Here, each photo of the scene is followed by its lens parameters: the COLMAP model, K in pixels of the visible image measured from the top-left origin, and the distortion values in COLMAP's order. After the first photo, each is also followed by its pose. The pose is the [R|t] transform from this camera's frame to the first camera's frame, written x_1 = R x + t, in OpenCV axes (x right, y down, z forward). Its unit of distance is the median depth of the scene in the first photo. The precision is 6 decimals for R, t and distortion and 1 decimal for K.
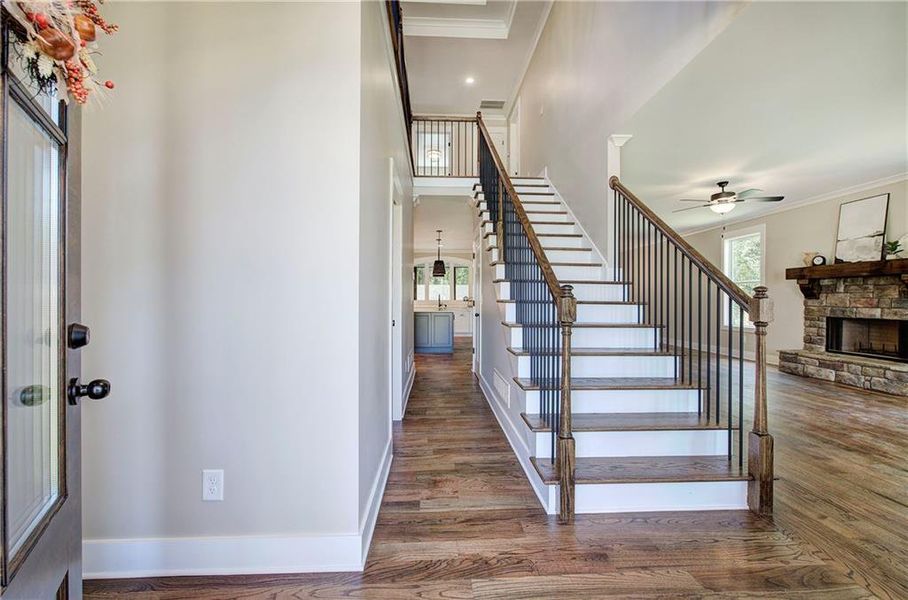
lens RADIAL K [[391.5, 0, 454.0], [0, 391.5, 300.0], [0, 0, 1]] dist [-0.002396, -0.000150]
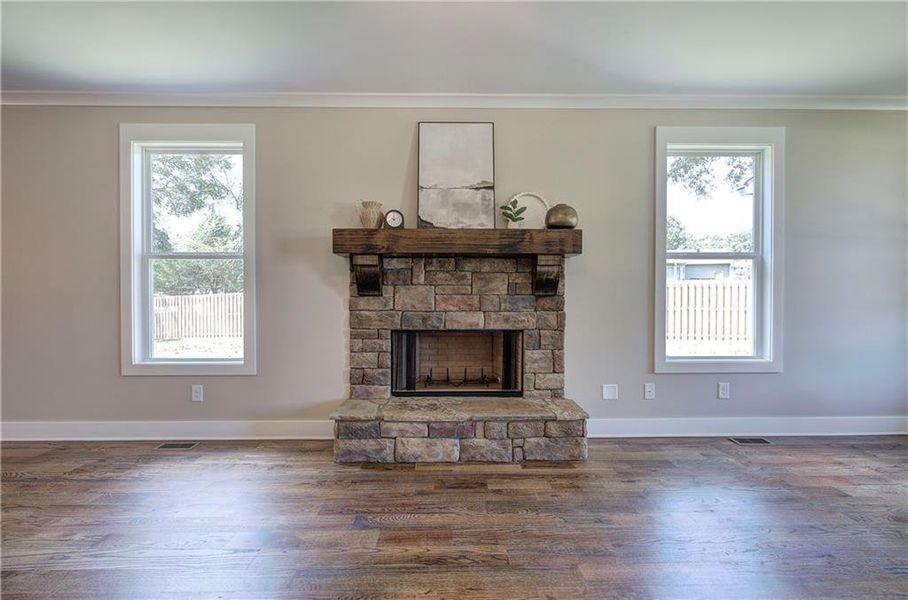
lens RADIAL K [[391.5, 0, 454.0], [0, 391.5, 300.0], [0, 0, 1]] dist [-0.002396, -0.000150]
pose [[0.047684, -0.011552, 0.998796, 0.449530], [0.002446, 0.999931, 0.011449, -0.003324], [-0.998859, 0.001897, 0.047709, 0.928656]]
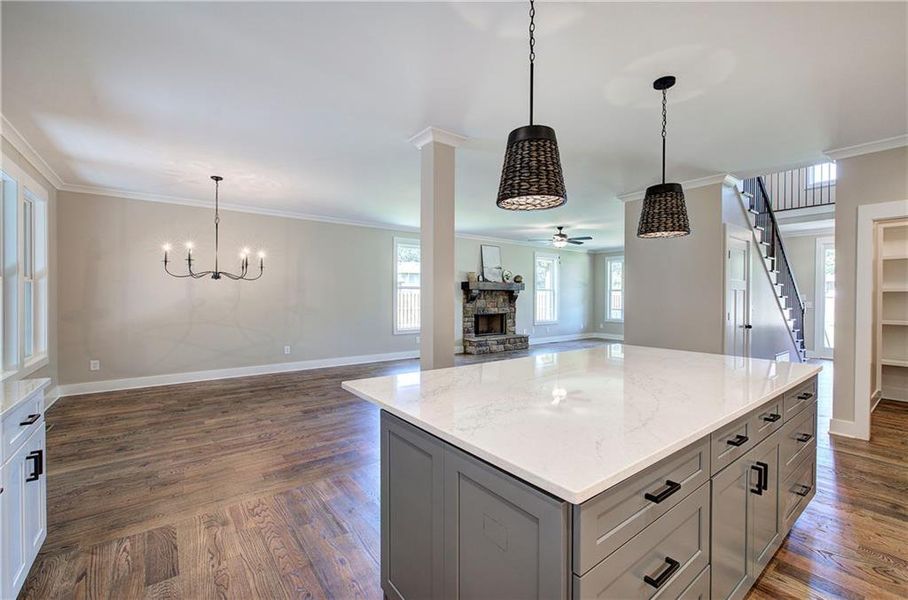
lens RADIAL K [[391.5, 0, 454.0], [0, 391.5, 300.0], [0, 0, 1]] dist [-0.002396, -0.000150]
pose [[-0.550429, -0.017551, 0.834697, -0.322171], [-0.002167, 0.999806, 0.019593, -0.047107], [-0.834879, 0.008976, -0.550360, 2.010637]]
